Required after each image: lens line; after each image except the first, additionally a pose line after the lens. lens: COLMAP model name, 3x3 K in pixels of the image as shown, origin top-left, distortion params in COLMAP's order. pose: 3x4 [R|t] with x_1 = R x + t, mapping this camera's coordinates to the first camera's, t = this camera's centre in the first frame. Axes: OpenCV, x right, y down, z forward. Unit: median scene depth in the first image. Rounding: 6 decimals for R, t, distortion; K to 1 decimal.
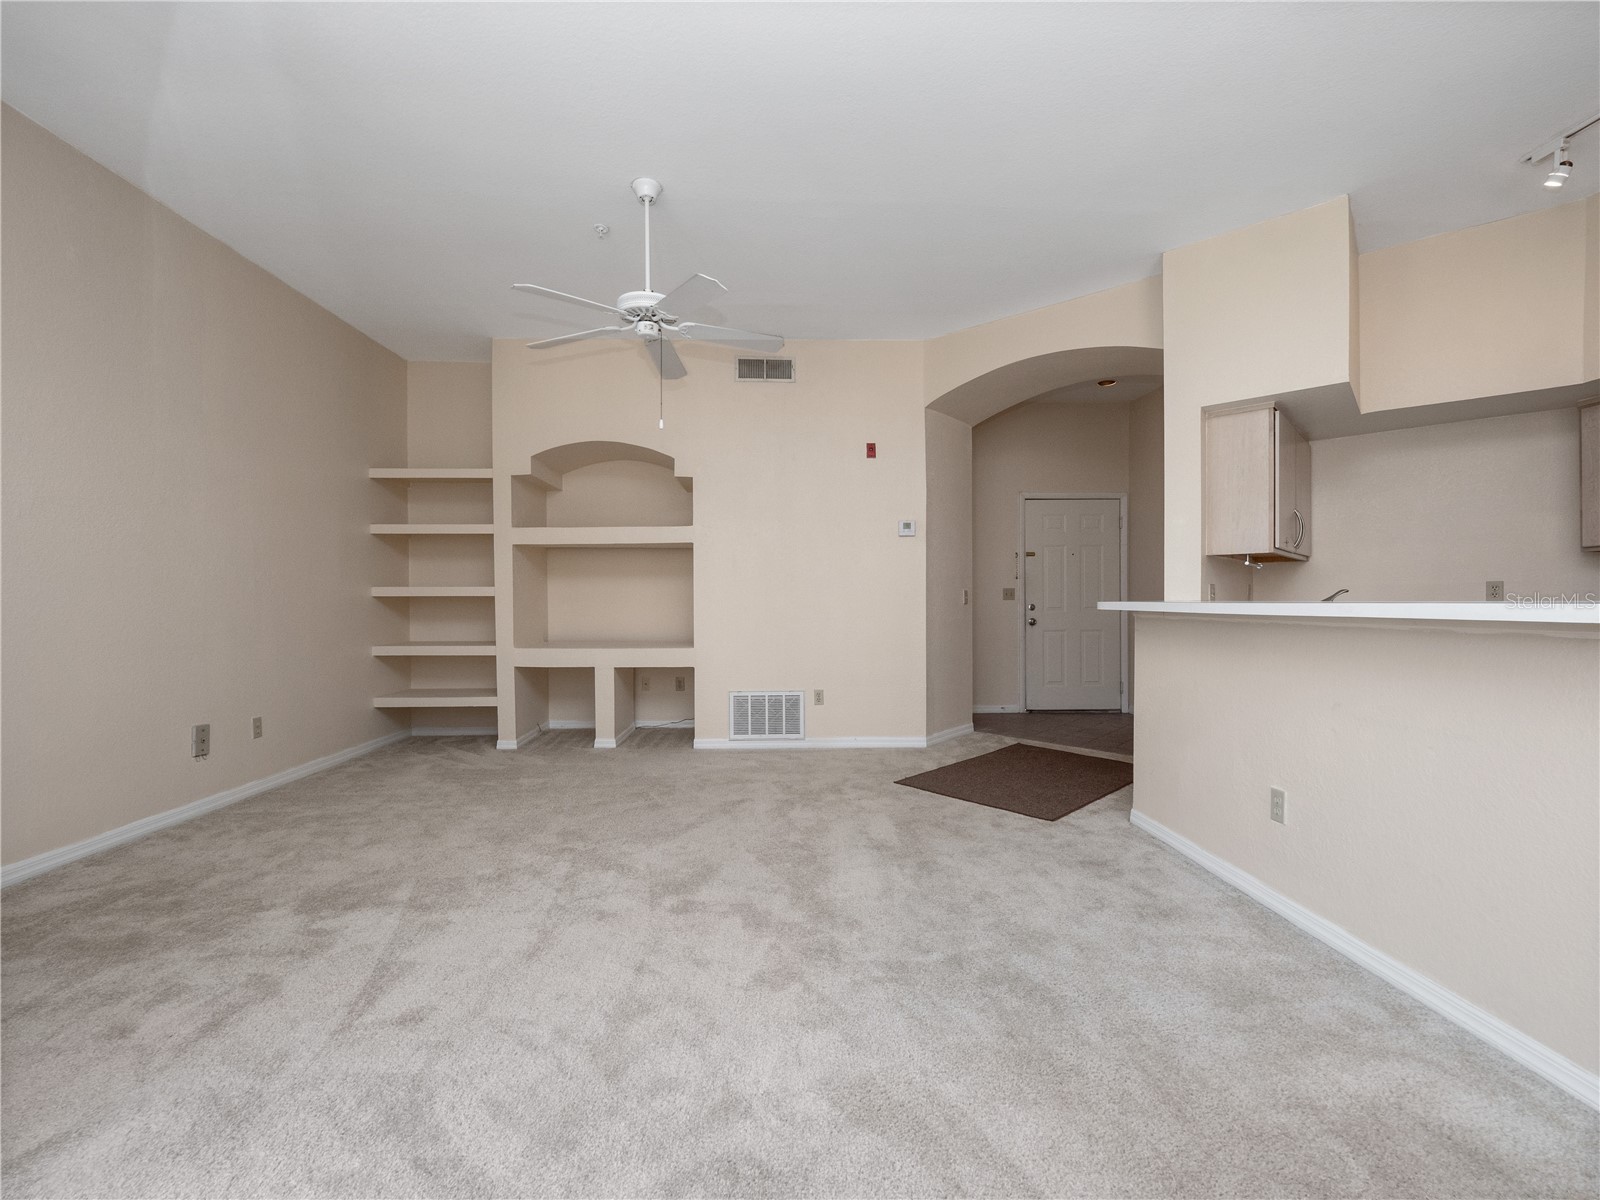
lens RADIAL K [[683.8, 0, 789.8], [0, 683.8, 605.9], [0, 0, 1]] dist [0.020229, -0.010707]
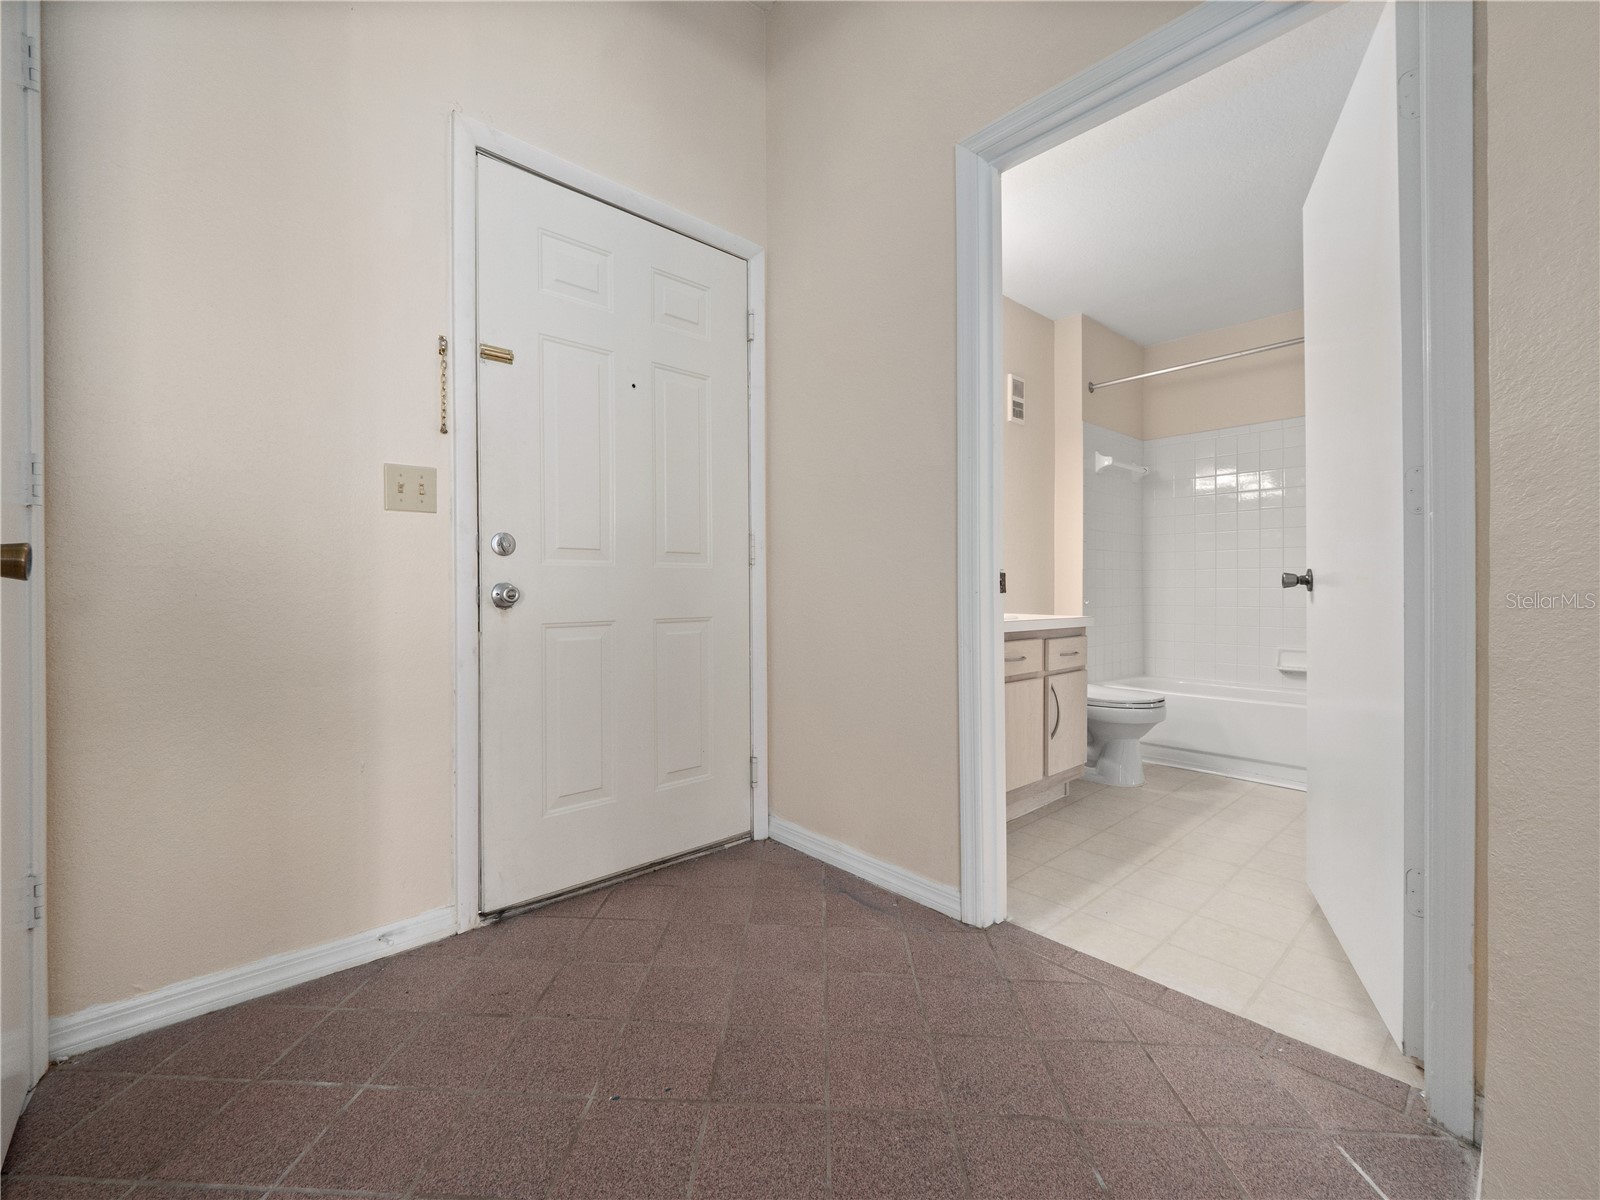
lens RADIAL K [[679.2, 0, 783.2], [0, 679.2, 591.9], [0, 0, 1]] dist [-0.002839, -0.003767]
pose [[0.767136, 0.001265, 0.641483, 0.377863], [0.003978, 0.999969, -0.006728, 0.034388], [-0.641472, 0.007713, 0.767107, 1.023929]]
